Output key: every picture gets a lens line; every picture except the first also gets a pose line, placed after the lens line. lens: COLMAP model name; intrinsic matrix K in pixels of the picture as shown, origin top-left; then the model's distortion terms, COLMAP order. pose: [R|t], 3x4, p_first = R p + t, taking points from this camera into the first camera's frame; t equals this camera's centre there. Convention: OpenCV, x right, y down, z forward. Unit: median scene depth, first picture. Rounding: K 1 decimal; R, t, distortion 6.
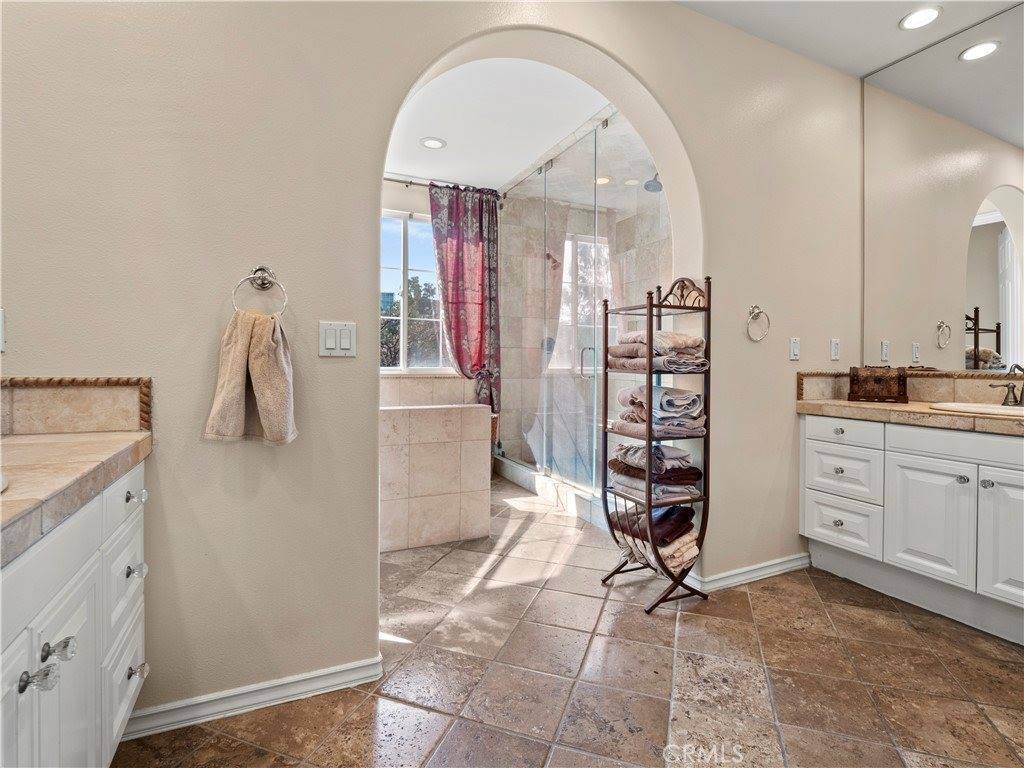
lens RADIAL K [[498.4, 0, 513.9], [0, 498.4, 358.5], [0, 0, 1]] dist [-0.017756, 0.001357]
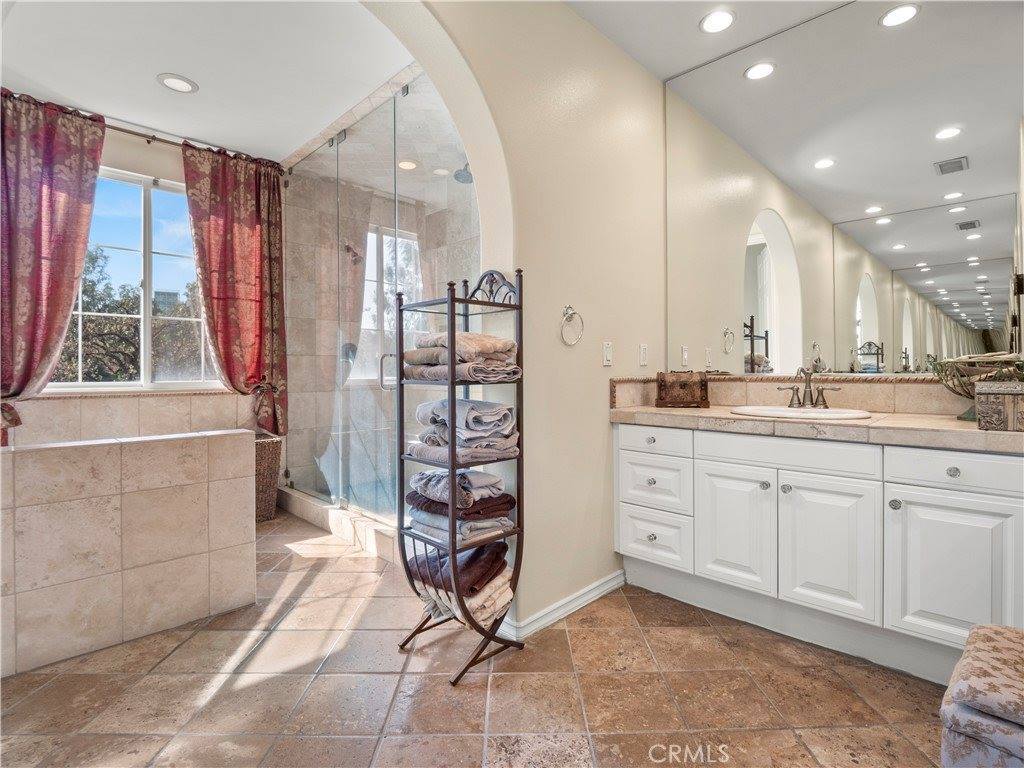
lens RADIAL K [[498.4, 0, 516.0], [0, 498.4, 364.9], [0, 0, 1]] dist [-0.017756, 0.001357]
pose [[0.936972, -0.010271, 0.349253, 0.065454], [0.011838, 0.999927, -0.002351, 0.001298], [-0.349204, 0.006337, 0.937025, 0.154289]]
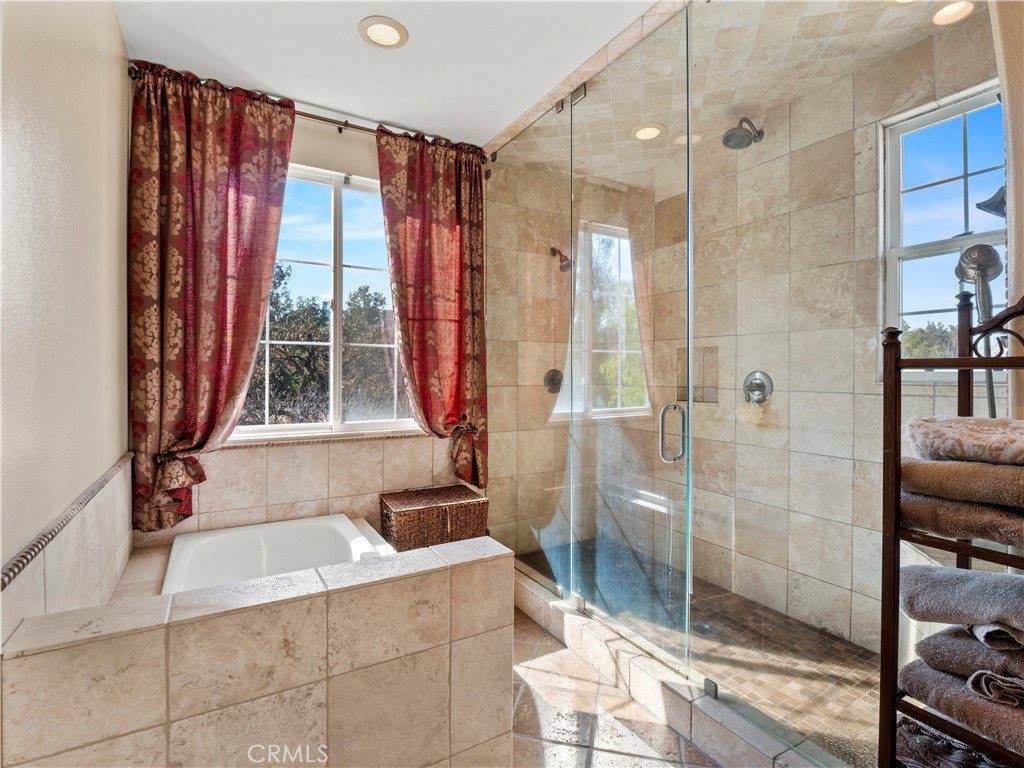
lens RADIAL K [[498.4, 0, 524.9], [0, 498.4, 366.0], [0, 0, 1]] dist [-0.017756, 0.001357]
pose [[0.993825, -0.004834, 0.110853, -0.081040], [0.005797, 0.999948, -0.008368, -0.069503], [-0.110806, 0.008959, 0.993802, 0.532896]]
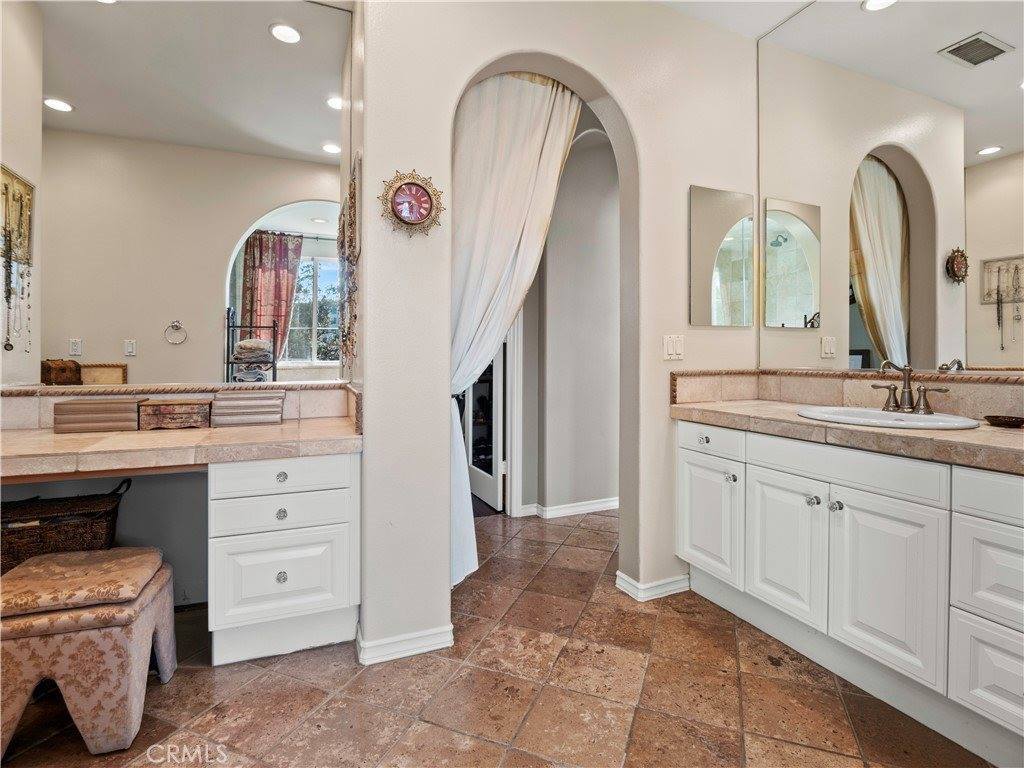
lens RADIAL K [[498.4, 0, 507.5], [0, 498.4, 367.2], [0, 0, 1]] dist [-0.017756, 0.001357]
pose [[0.998117, -0.004616, -0.061163, 0.285816], [0.005622, 0.999851, 0.016299, 0.002743], [0.061079, -0.016613, 0.997995, 0.085709]]
